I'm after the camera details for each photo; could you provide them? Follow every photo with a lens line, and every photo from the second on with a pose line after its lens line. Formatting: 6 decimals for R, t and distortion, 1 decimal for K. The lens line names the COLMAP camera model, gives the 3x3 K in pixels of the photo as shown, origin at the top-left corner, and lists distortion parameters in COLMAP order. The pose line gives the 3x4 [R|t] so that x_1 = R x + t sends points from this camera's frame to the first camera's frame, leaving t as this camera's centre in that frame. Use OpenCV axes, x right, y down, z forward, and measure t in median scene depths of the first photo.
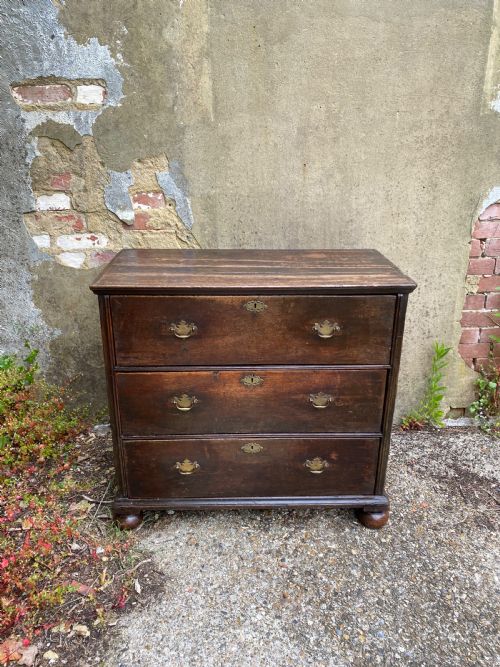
lens RADIAL K [[511.9, 0, 248.9], [0, 511.9, 324.8], [0, 0, 1]] dist [0.003095, 0.002829]
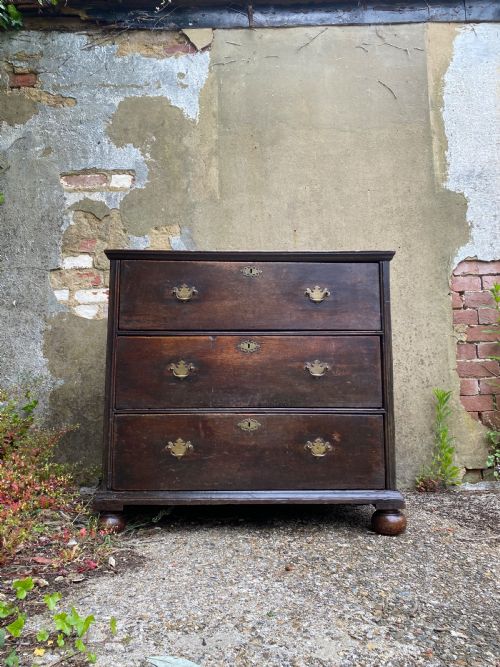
lens RADIAL K [[511.9, 0, 249.2], [0, 511.9, 323.9], [0, 0, 1]] dist [0.003095, 0.002829]
pose [[0.999912, -0.006289, -0.011658, 0.016750], [-0.000004, 0.879986, -0.474999, 0.474703], [0.013246, 0.474957, 0.879909, 0.067170]]
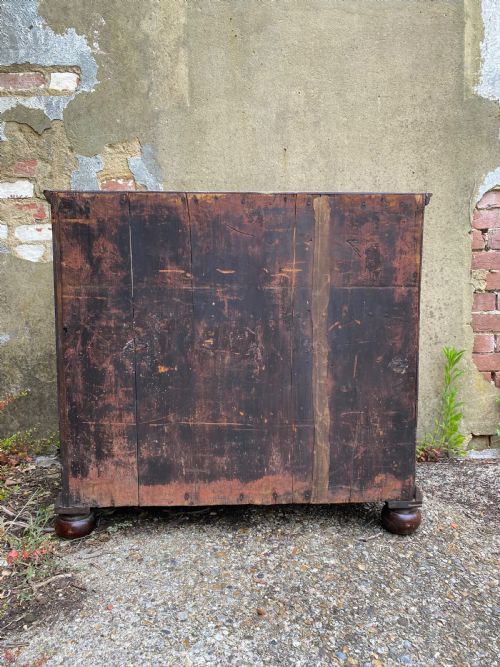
lens RADIAL K [[511.9, 0, 251.8], [0, 511.9, 332.2], [0, 0, 1]] dist [0.003095, 0.002829]
pose [[0.999994, -0.003558, -0.000264, 0.050615], [0.003329, 0.956999, -0.290073, 0.308196], [0.001284, 0.290071, 0.957004, 0.208346]]
